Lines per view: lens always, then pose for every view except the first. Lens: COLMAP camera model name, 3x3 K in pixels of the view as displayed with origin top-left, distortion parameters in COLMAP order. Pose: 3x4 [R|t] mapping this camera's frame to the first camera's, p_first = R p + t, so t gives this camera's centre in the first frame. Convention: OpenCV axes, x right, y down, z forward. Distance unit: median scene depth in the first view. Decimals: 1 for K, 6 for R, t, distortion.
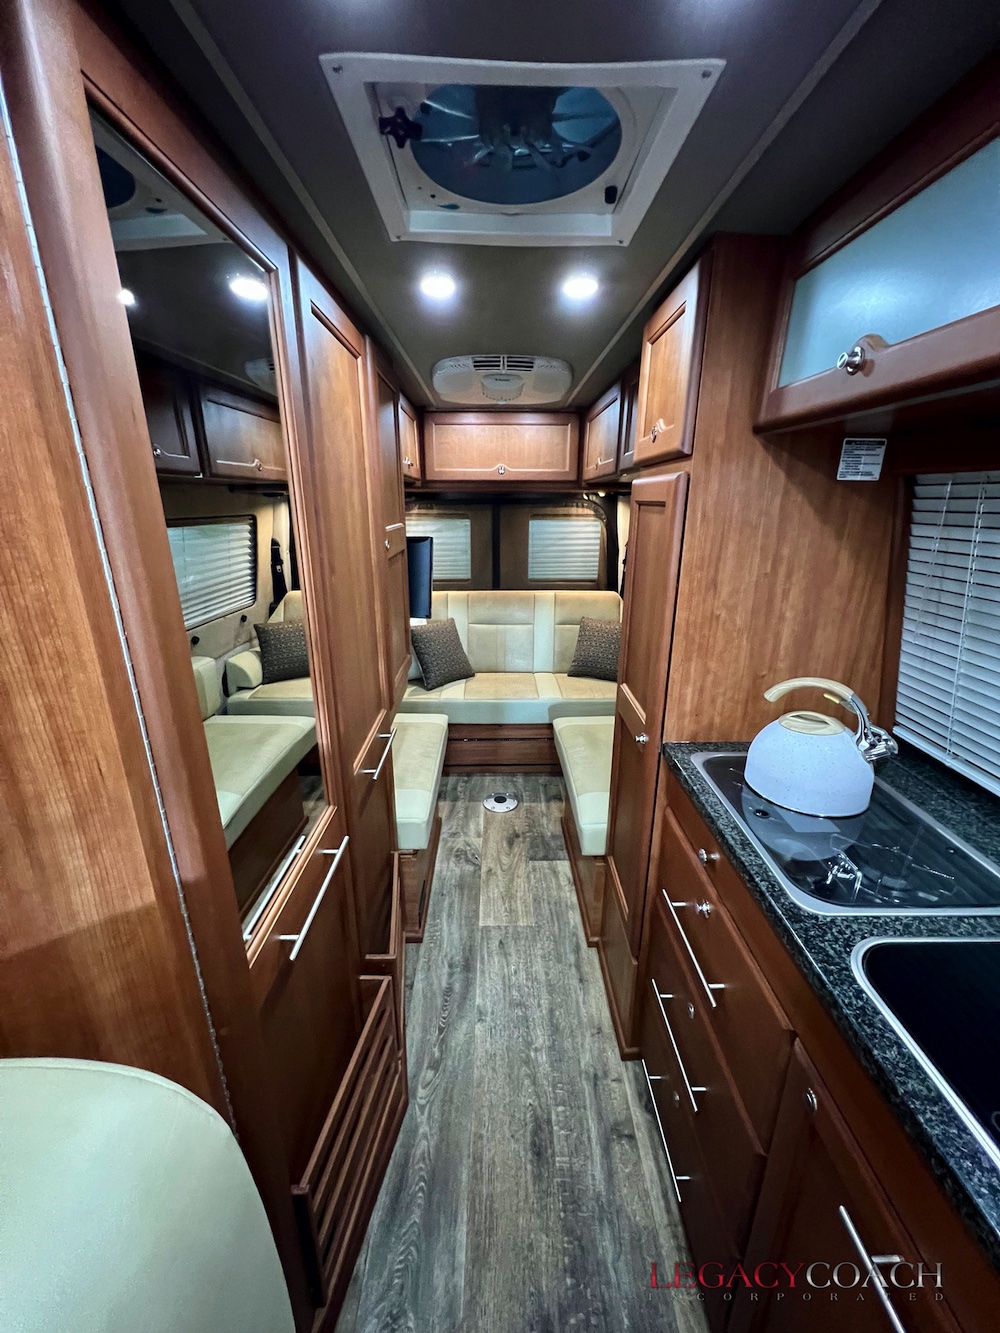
lens RADIAL K [[533.2, 0, 500.3], [0, 533.2, 667.8], [0, 0, 1]] dist [-0.001080, 0.000213]
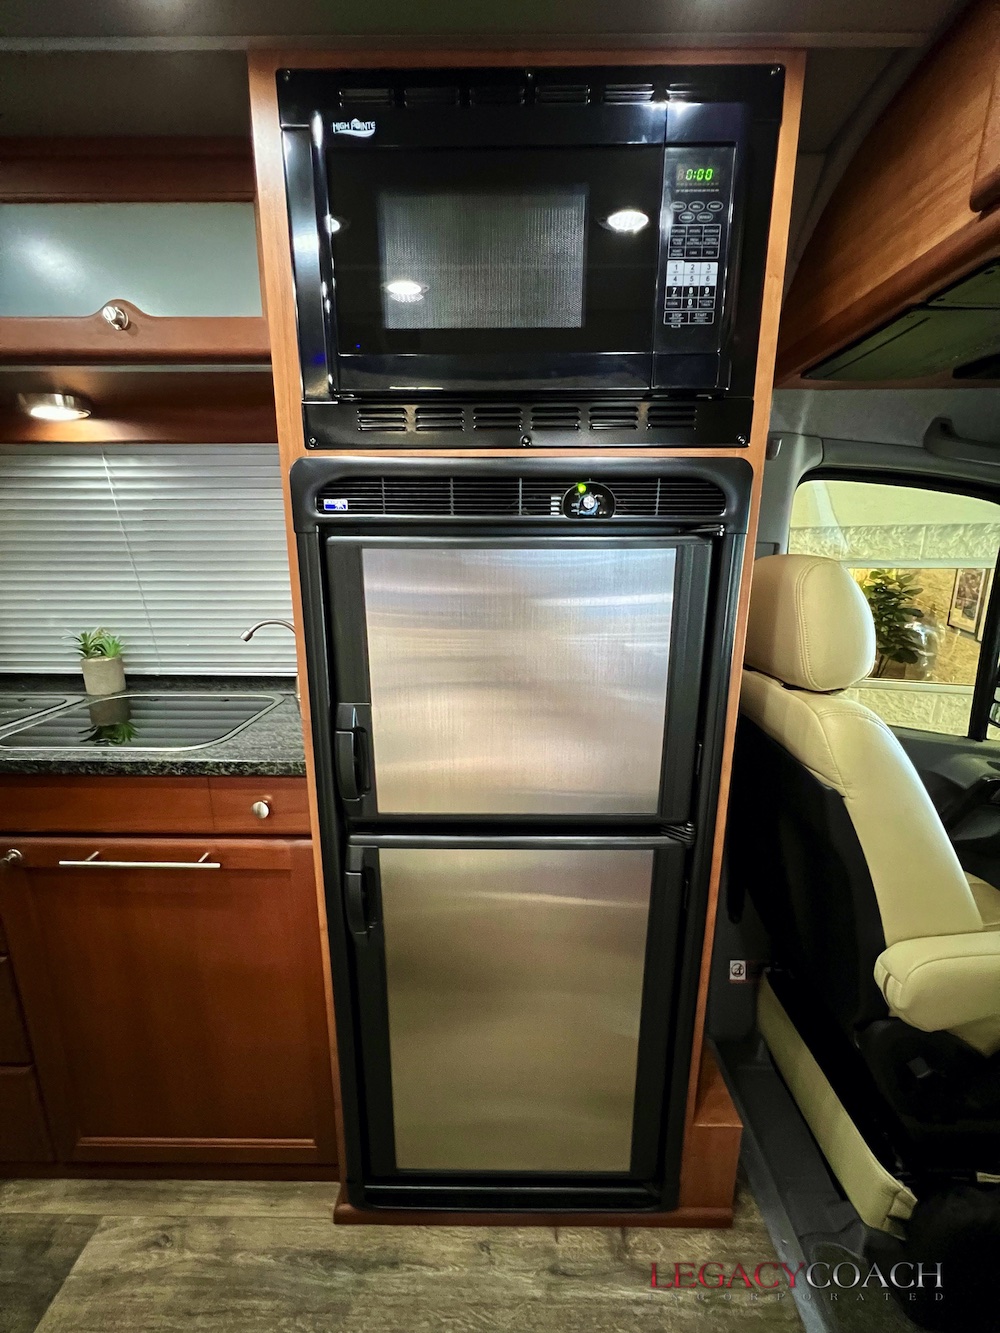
lens RADIAL K [[533.2, 0, 498.6], [0, 533.2, 666.3], [0, 0, 1]] dist [-0.001080, 0.000213]
pose [[0.016591, -0.228044, 0.973509, -0.349456], [0.304039, 0.928688, 0.212363, -0.141236], [-0.952515, 0.292462, 0.084742, 0.866889]]
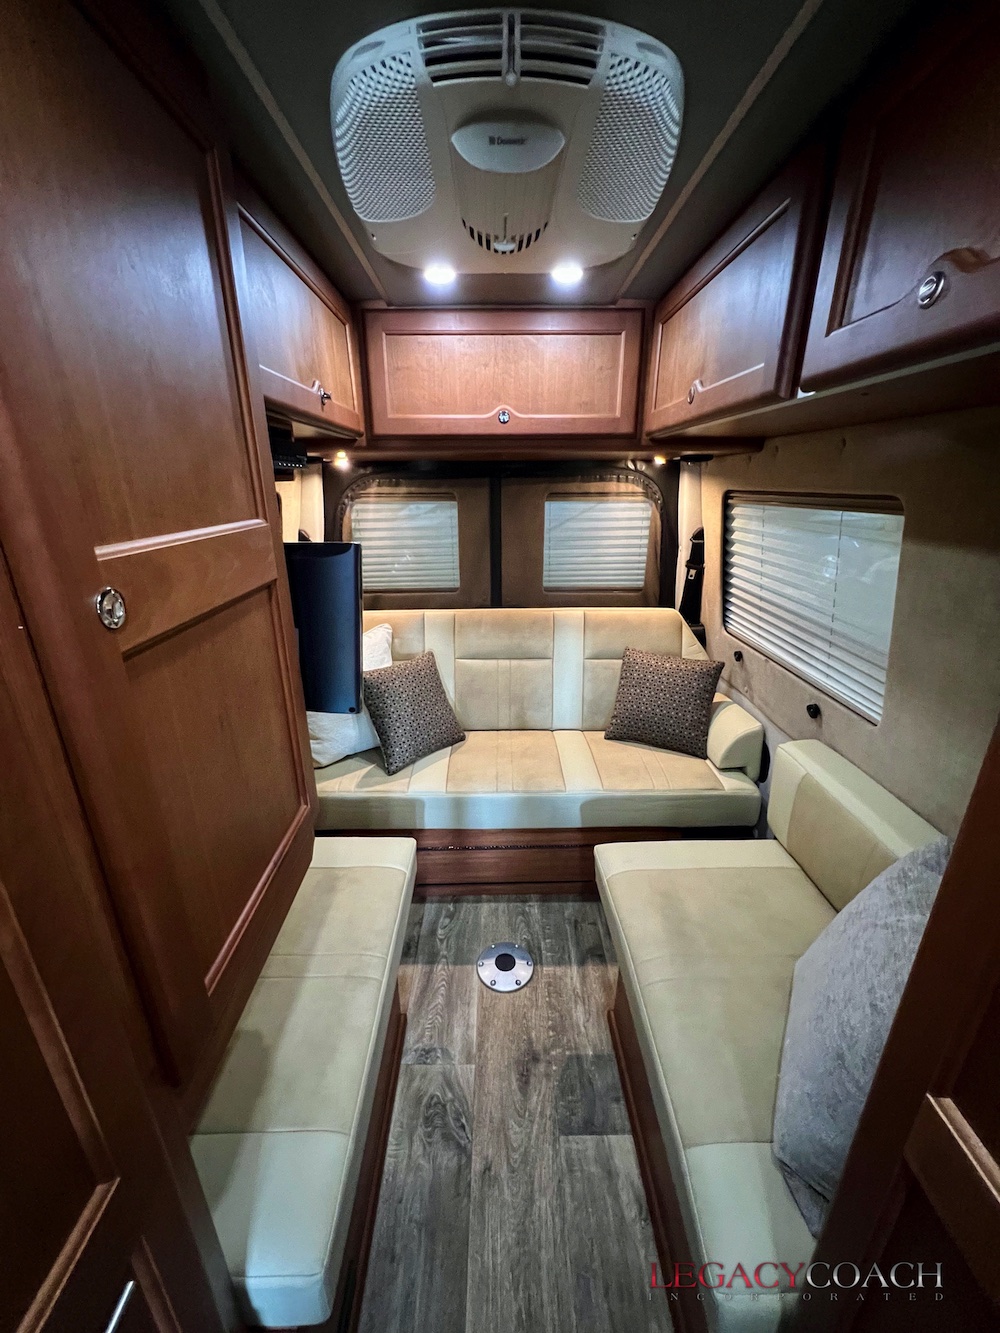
lens RADIAL K [[533.2, 0, 499.9], [0, 533.2, 668.6], [0, 0, 1]] dist [-0.001080, 0.000213]
pose [[0.999971, -0.006093, -0.004477, -0.002688], [0.006260, 0.999246, 0.038329, -0.243119], [0.004240, -0.038356, 0.999255, 0.836109]]
